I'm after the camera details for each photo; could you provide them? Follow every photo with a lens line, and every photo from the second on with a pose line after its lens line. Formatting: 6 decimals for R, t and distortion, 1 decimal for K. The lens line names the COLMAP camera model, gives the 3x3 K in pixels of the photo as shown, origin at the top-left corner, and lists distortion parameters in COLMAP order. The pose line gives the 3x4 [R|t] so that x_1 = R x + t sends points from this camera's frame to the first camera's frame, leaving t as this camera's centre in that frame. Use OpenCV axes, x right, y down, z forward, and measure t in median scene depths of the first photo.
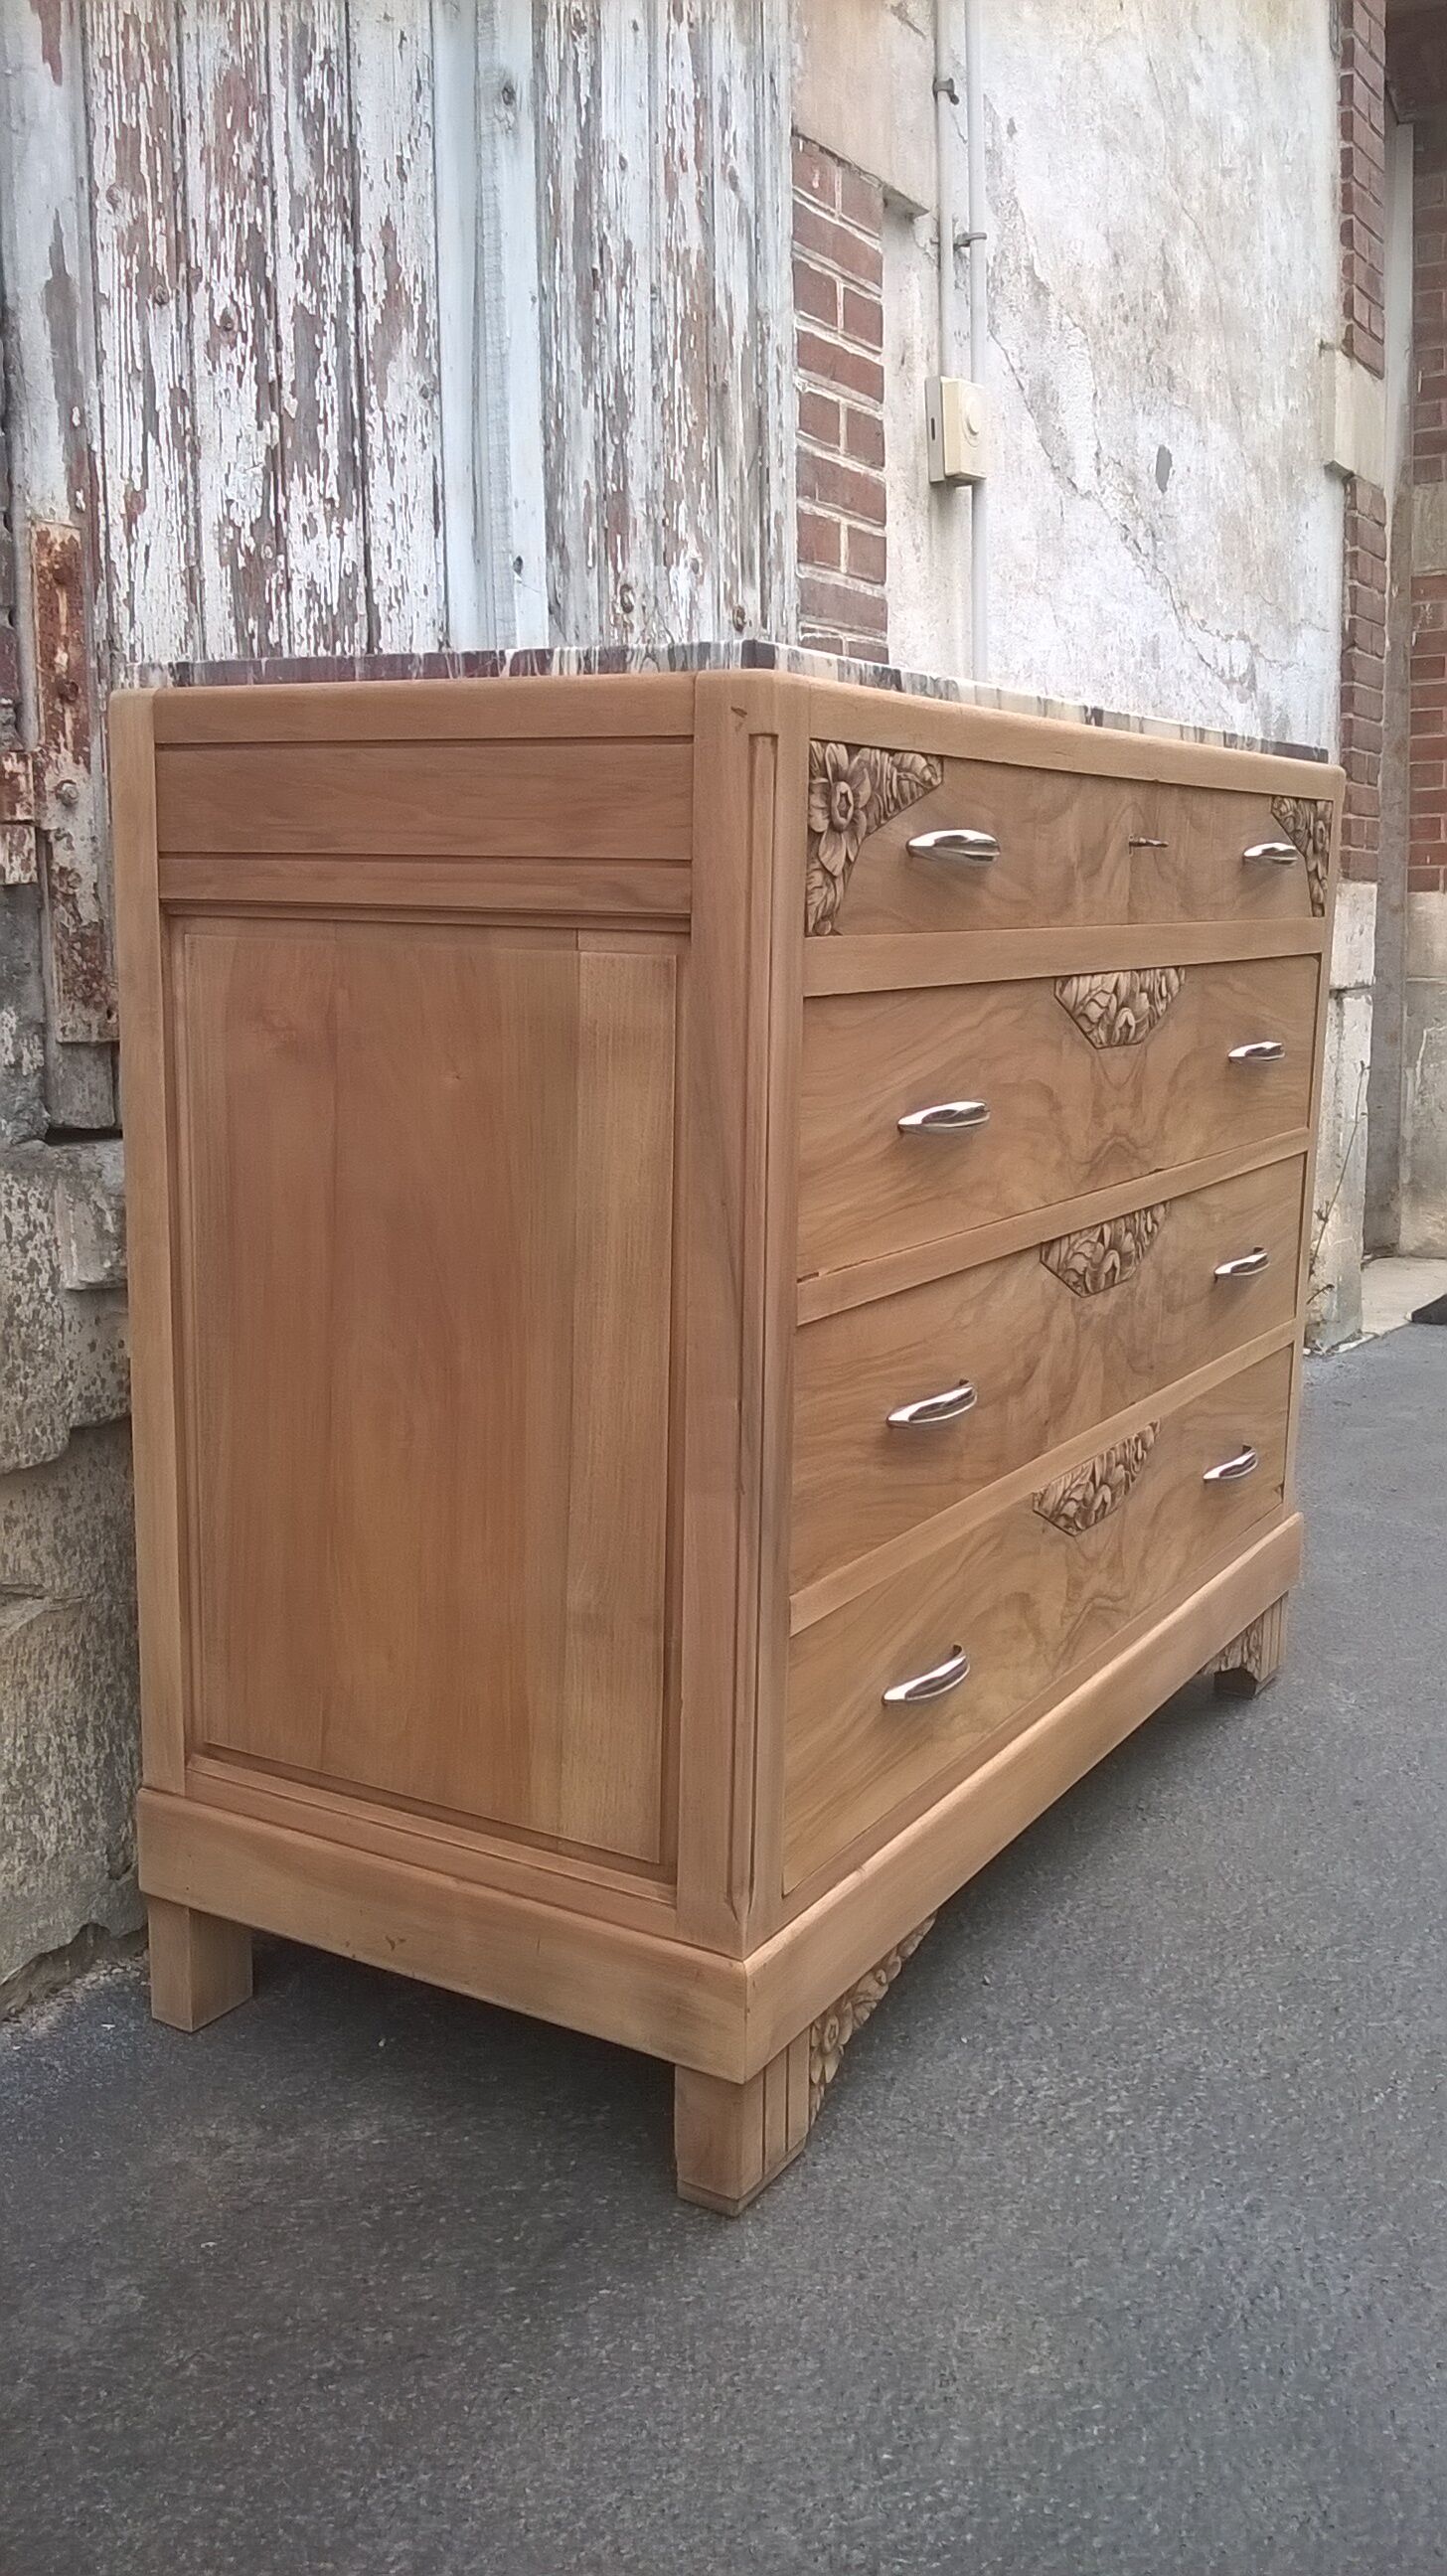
lens RADIAL K [[2279.8, 0, 728.9], [0, 2279.8, 1322.7], [0, 0, 1]] dist [0.047498, -0.189318]
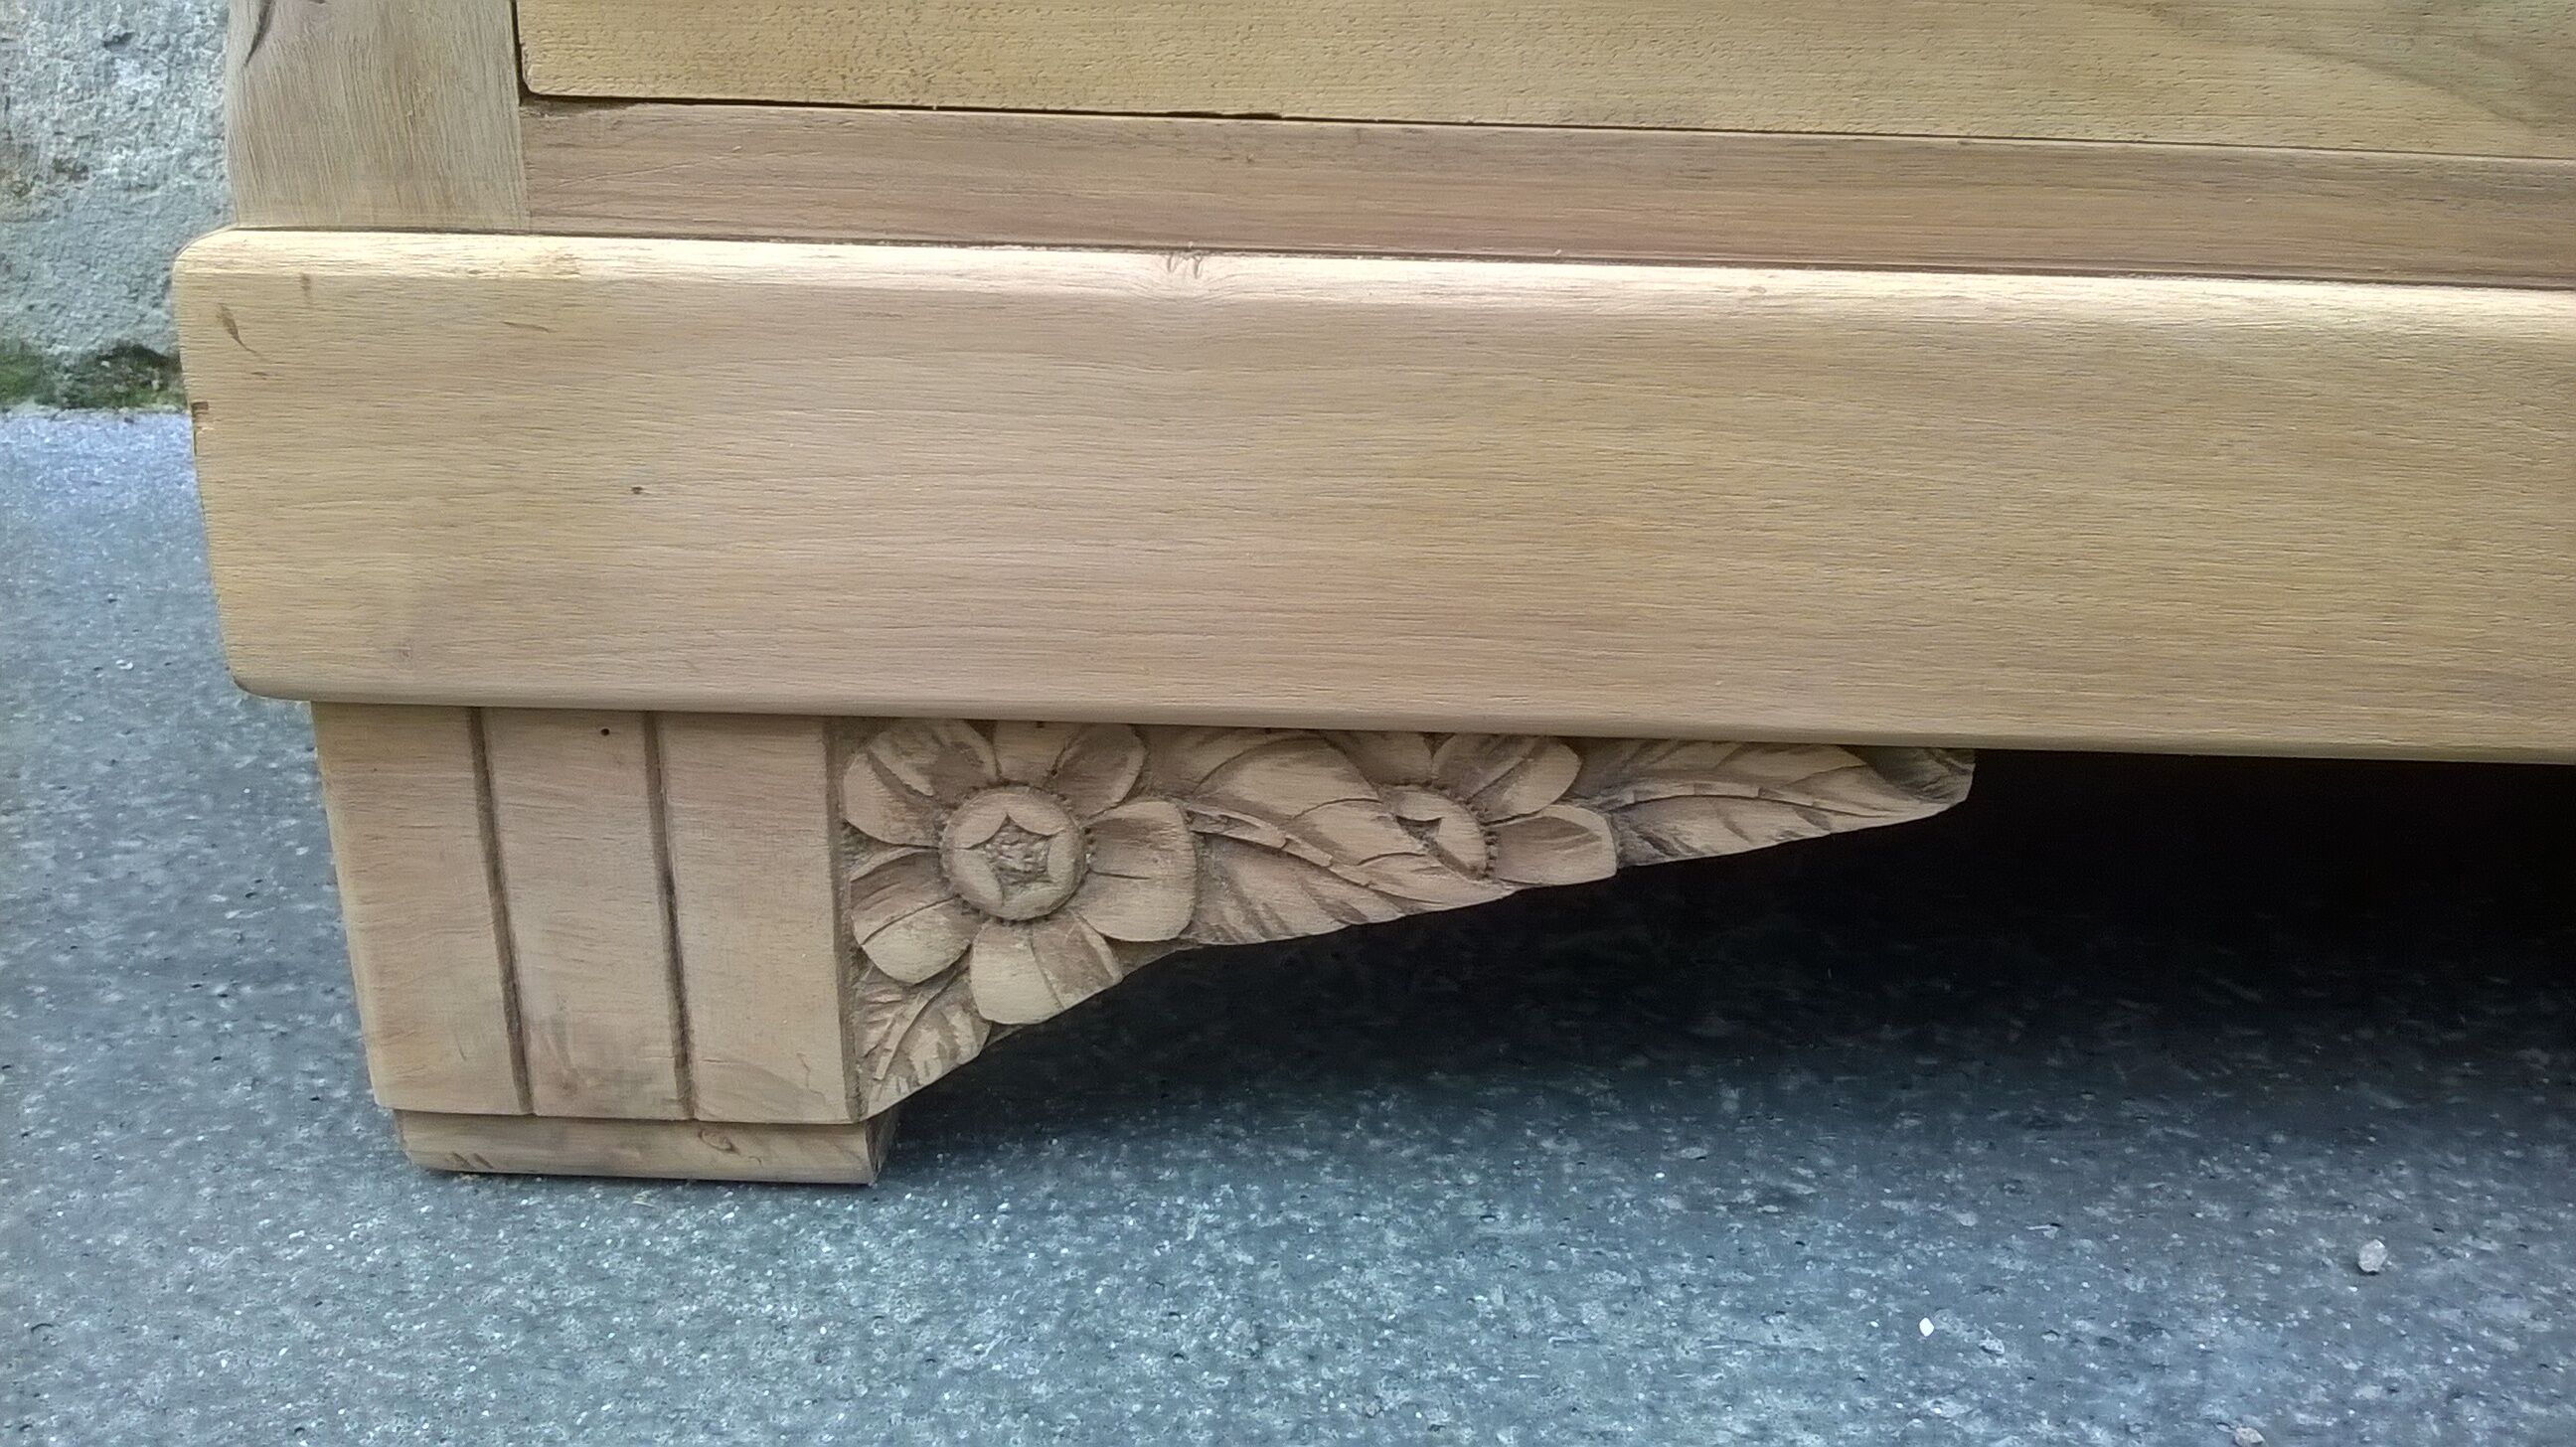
lens RADIAL K [[2279.8, 0, 1285.1], [0, 2279.8, 722.8], [0, 0, 1]] dist [0.047498, -0.189318]
pose [[0.477647, 0.322383, -0.817265, 0.234522], [-0.190655, 0.946109, 0.261780, 0.193078], [0.857615, 0.030778, 0.513370, 0.775171]]
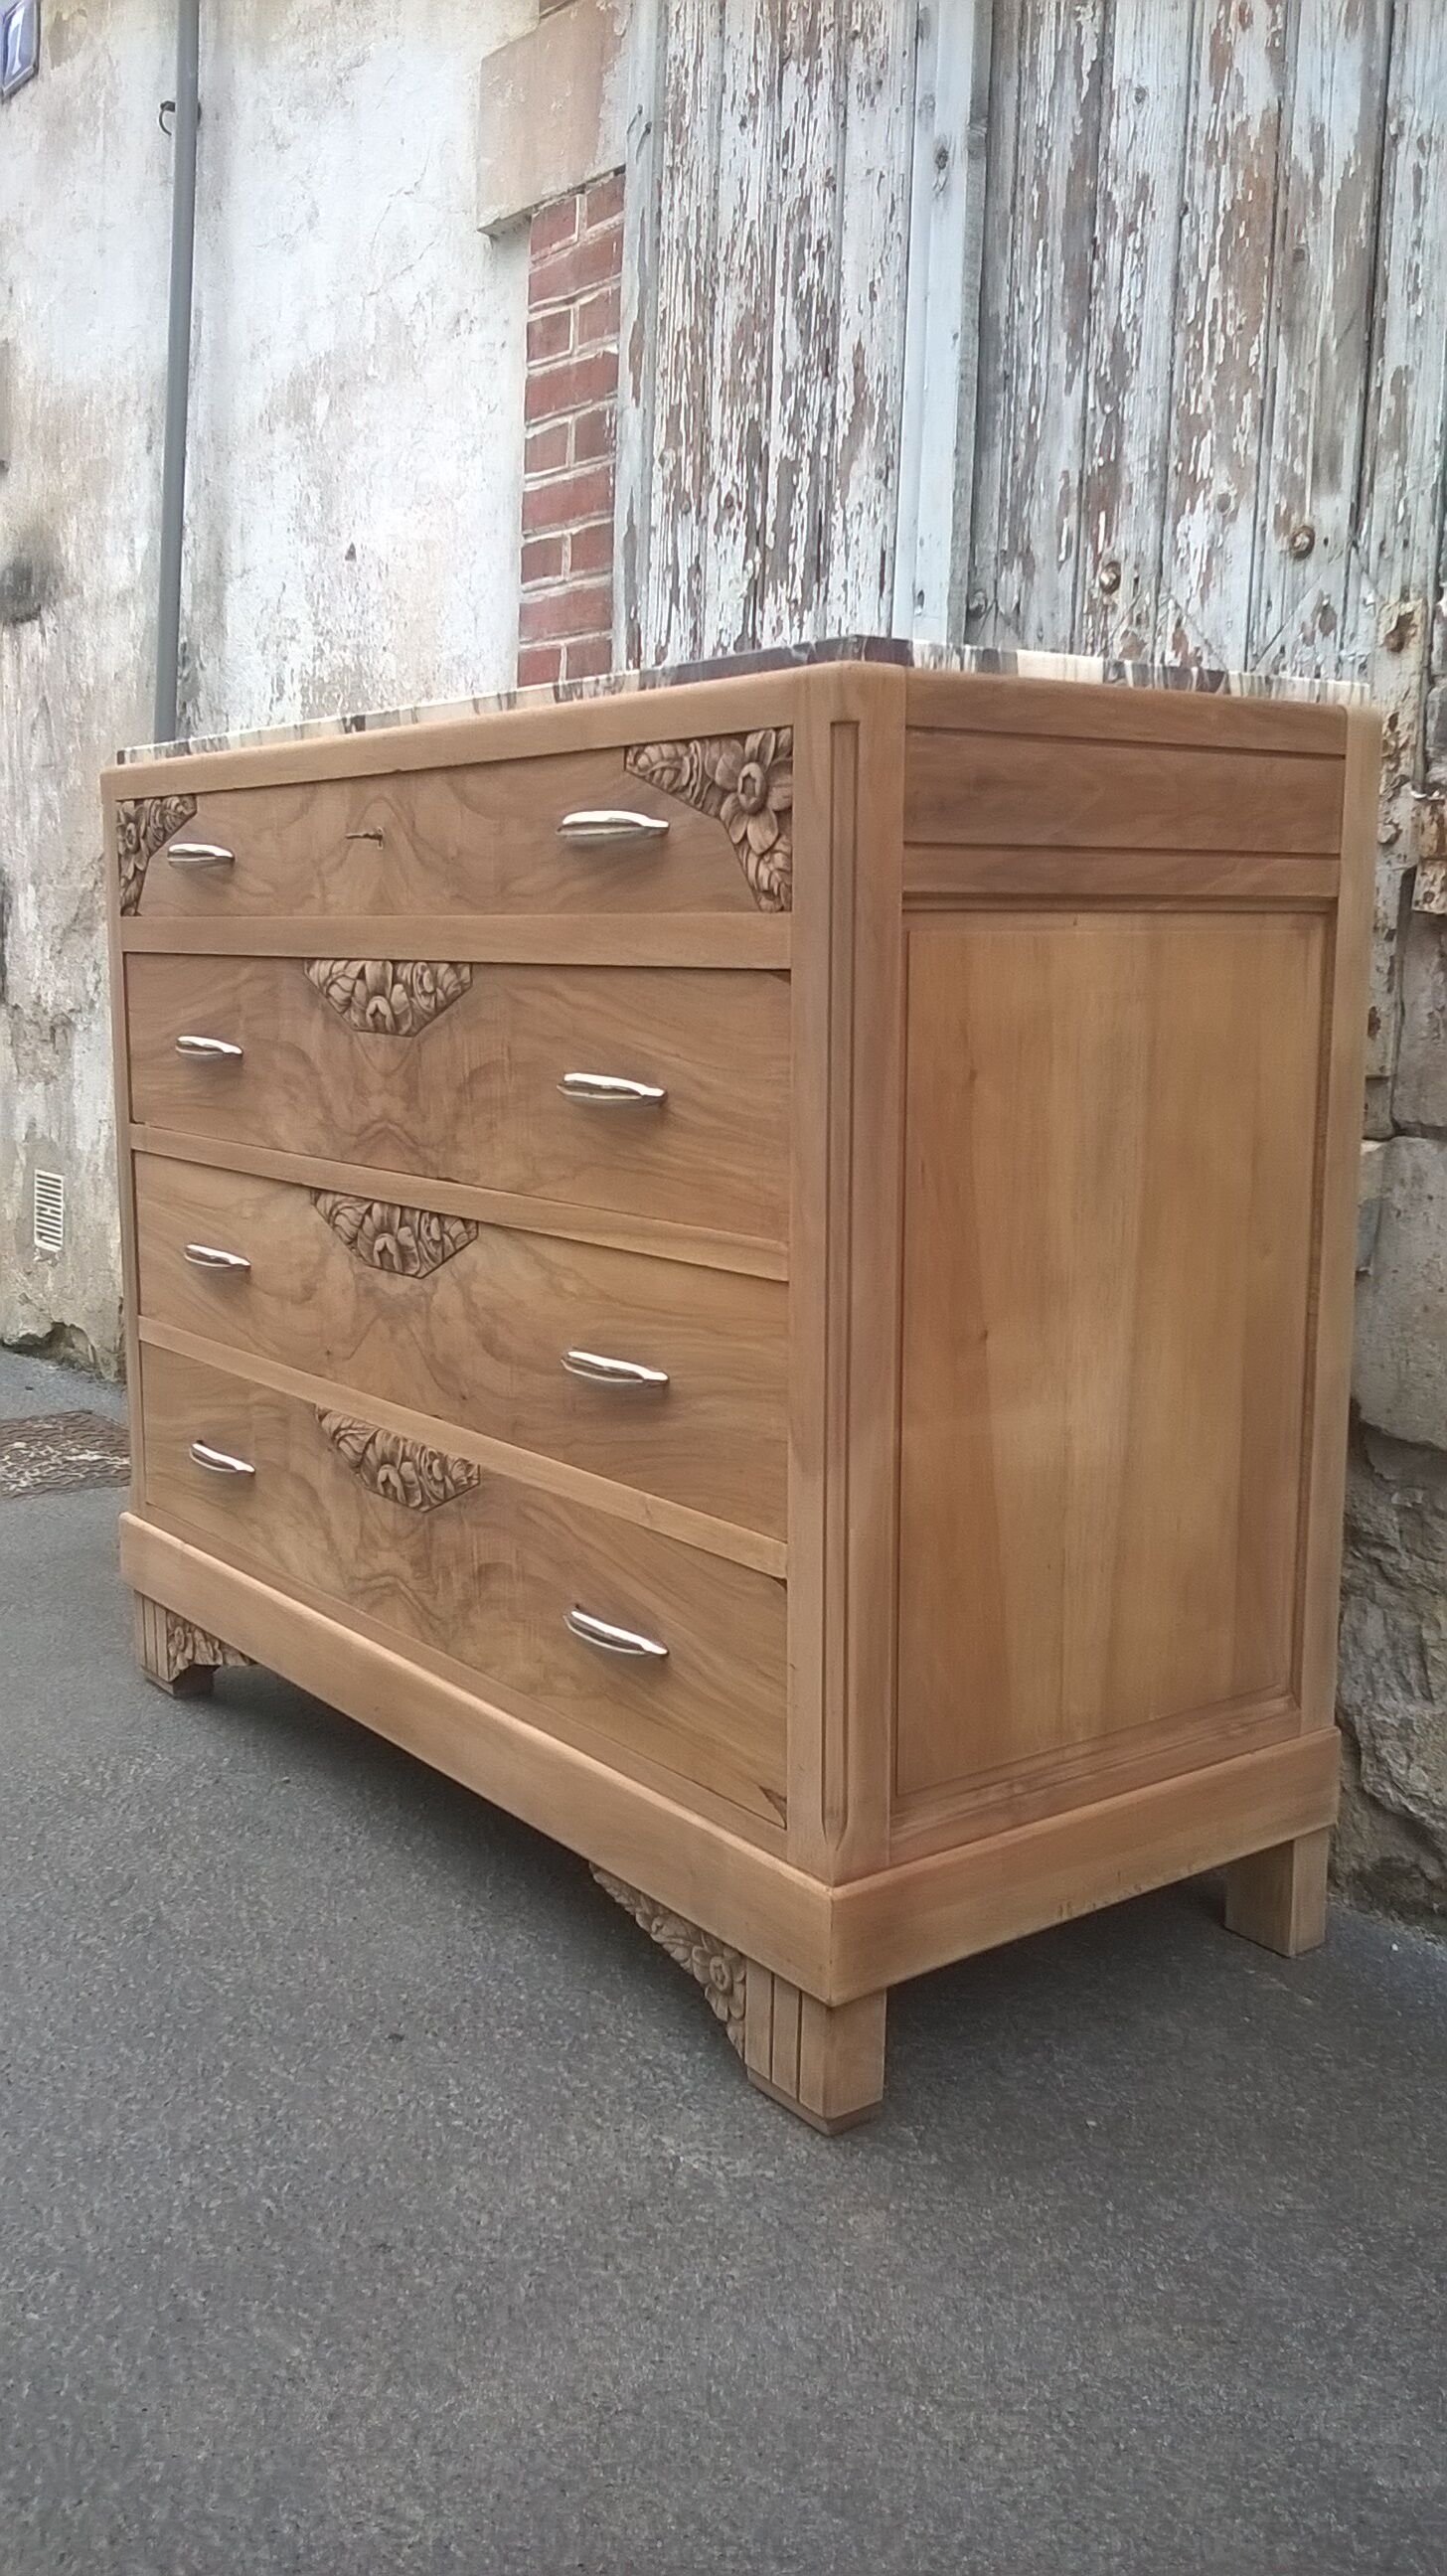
lens RADIAL K [[2248.6, 0, 701.5], [0, 2248.6, 1314.1], [0, 0, 1]] dist [0.037474, -0.152315]
pose [[-0.405643, 0.135134, -0.903987, 1.071635], [-0.190424, 0.954815, 0.228180, -0.265023], [0.893975, 0.264701, -0.361582, 1.564383]]
